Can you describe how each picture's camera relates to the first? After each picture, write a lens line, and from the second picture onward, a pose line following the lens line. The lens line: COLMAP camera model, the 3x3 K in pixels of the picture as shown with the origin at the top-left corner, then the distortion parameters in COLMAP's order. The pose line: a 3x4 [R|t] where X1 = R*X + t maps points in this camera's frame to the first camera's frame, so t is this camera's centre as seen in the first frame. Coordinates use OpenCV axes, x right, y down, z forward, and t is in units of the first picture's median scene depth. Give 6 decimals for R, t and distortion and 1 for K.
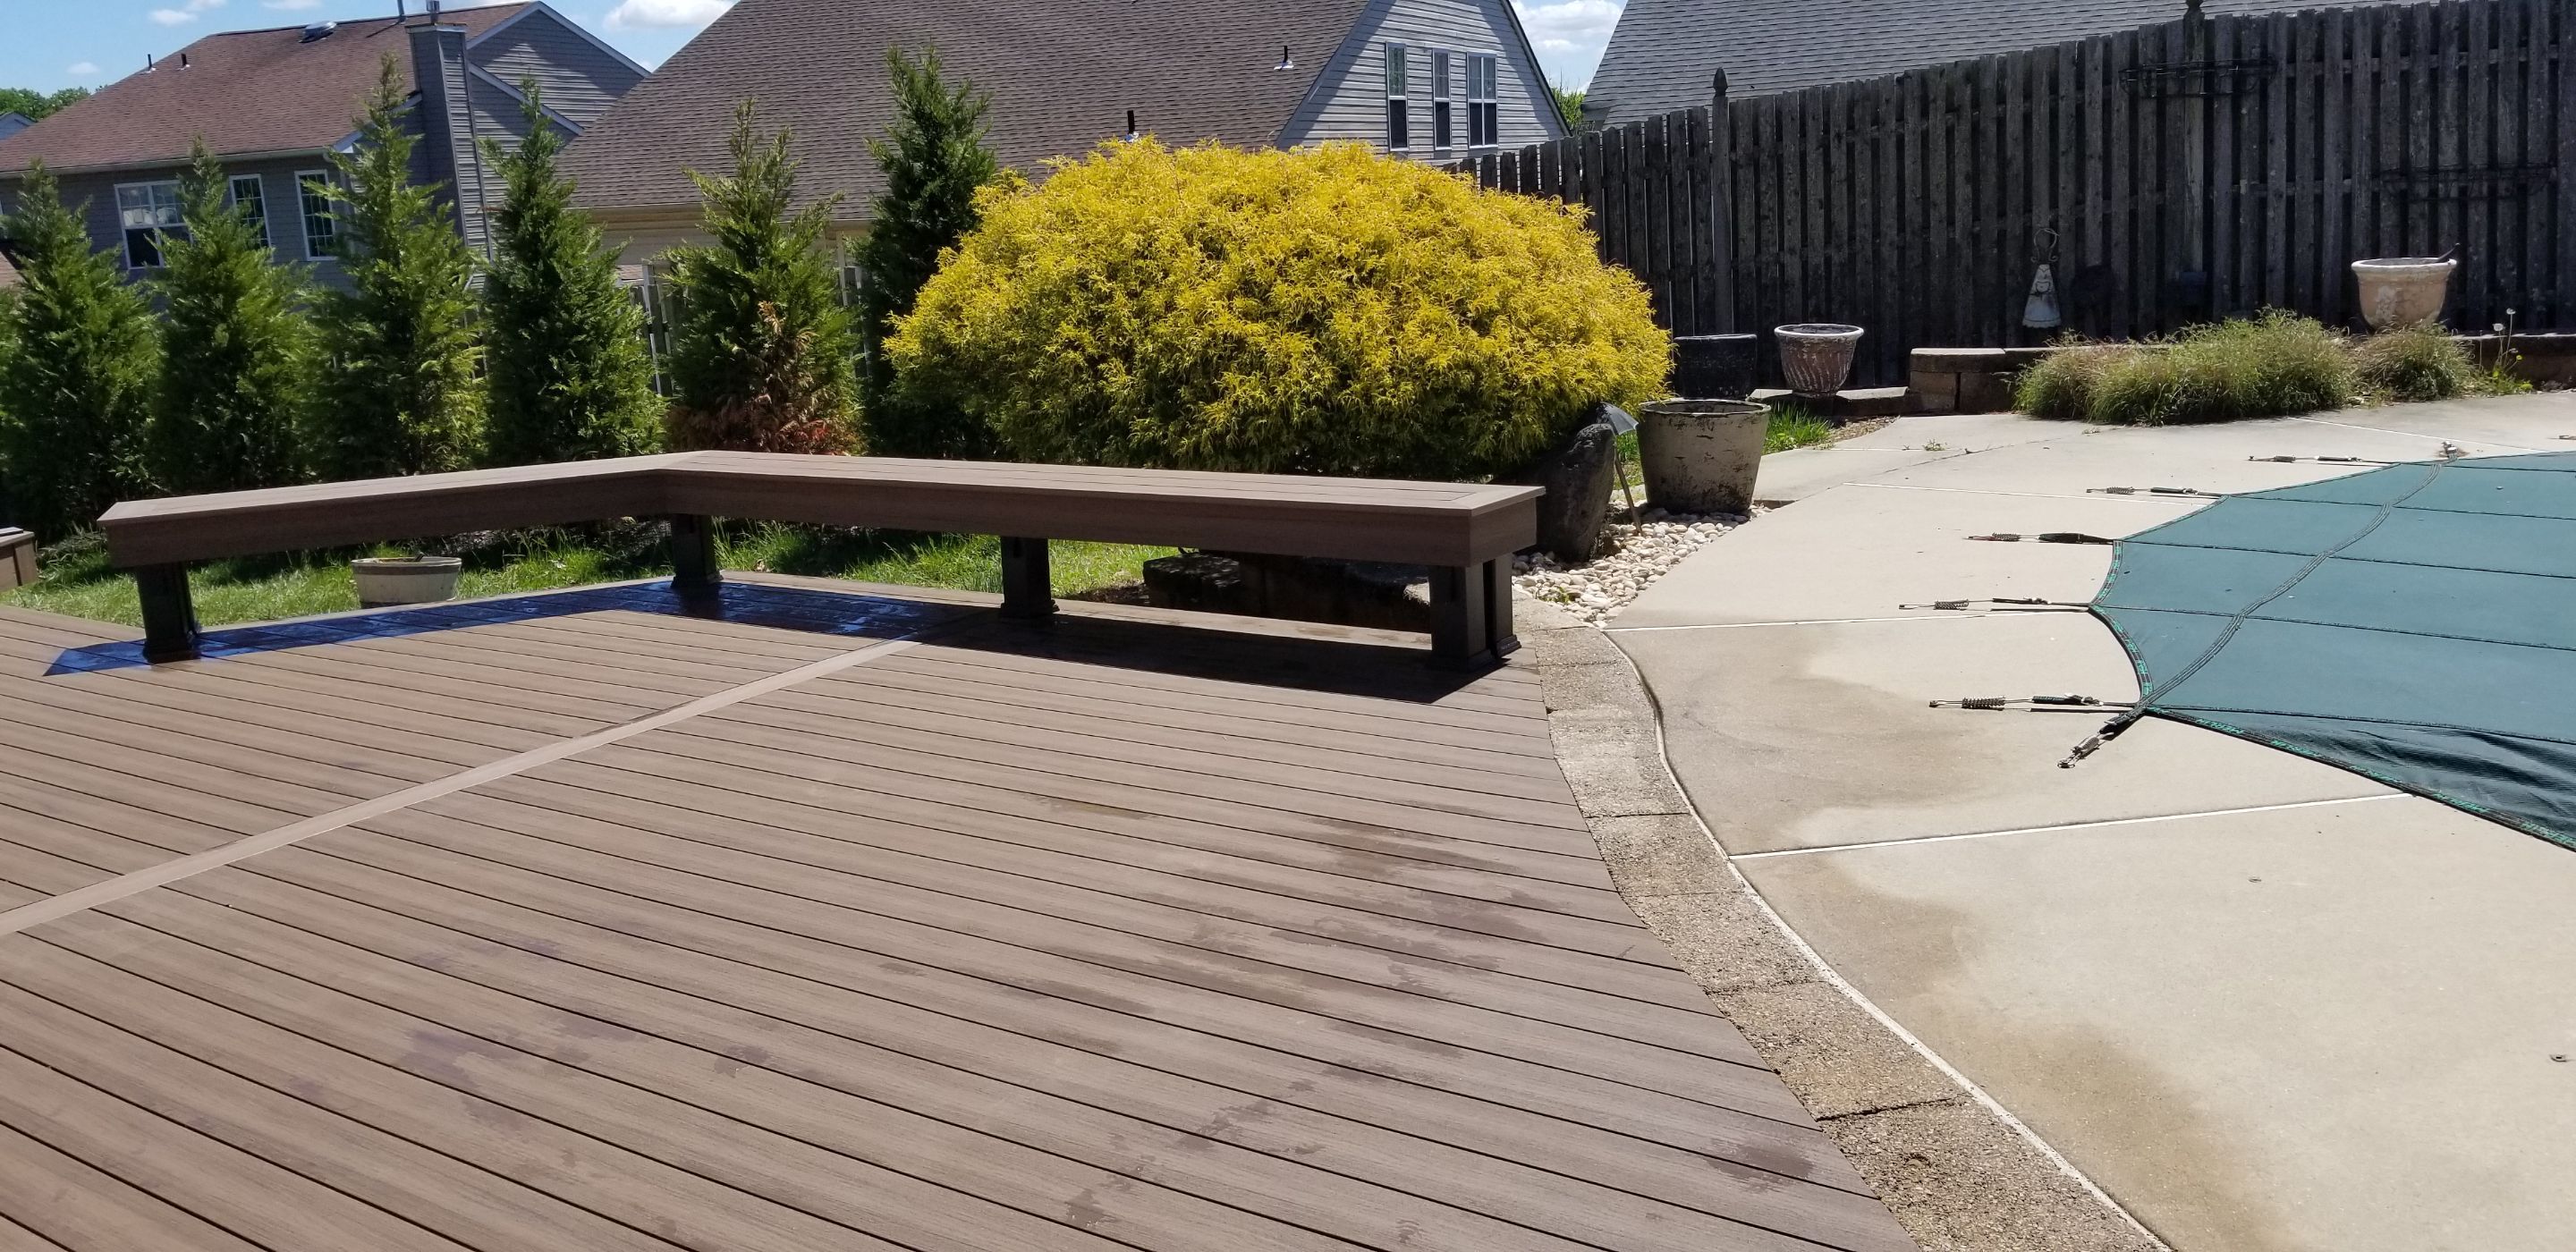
lens RADIAL K [[2012.9, 0, 1254.0], [0, 2012.9, 600.6], [0, 0, 1]] dist [0.082439, -0.136713]
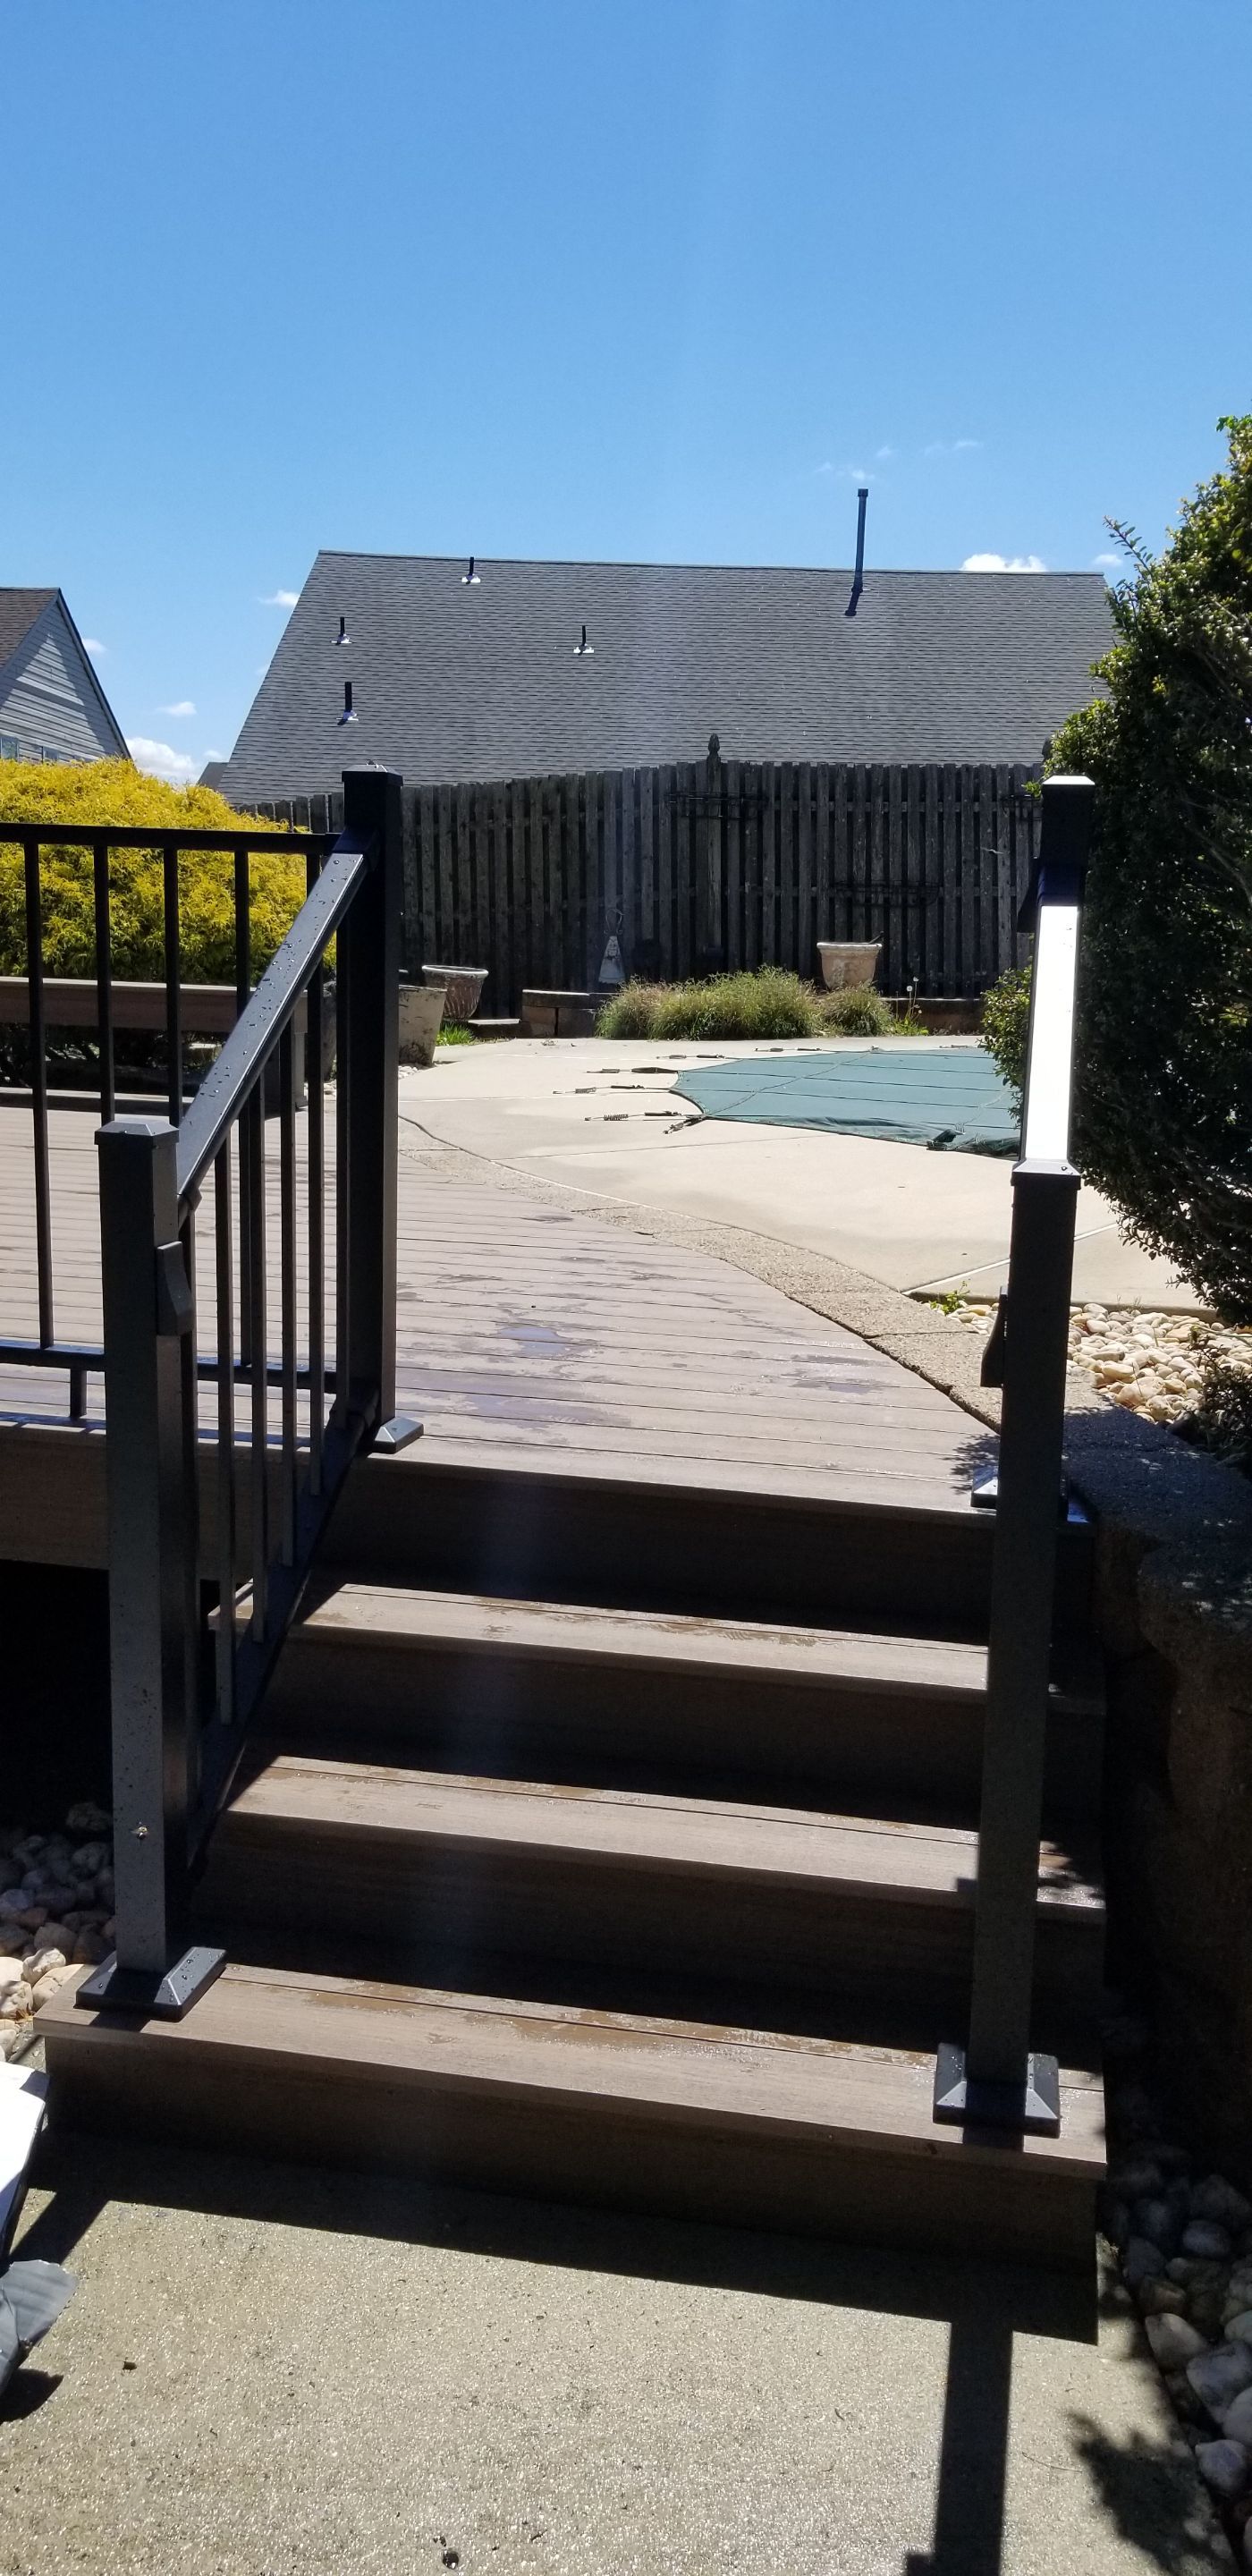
lens RADIAL K [[2012.9, 0, 662.4], [0, 2012.9, 1287.5], [0, 0, 1]] dist [0.082439, -0.136713]
pose [[0.915518, 0.005463, 0.402240, -0.158654], [0.006487, 0.999577, -0.028341, 0.146643], [-0.402225, 0.028556, 0.915095, -0.302032]]
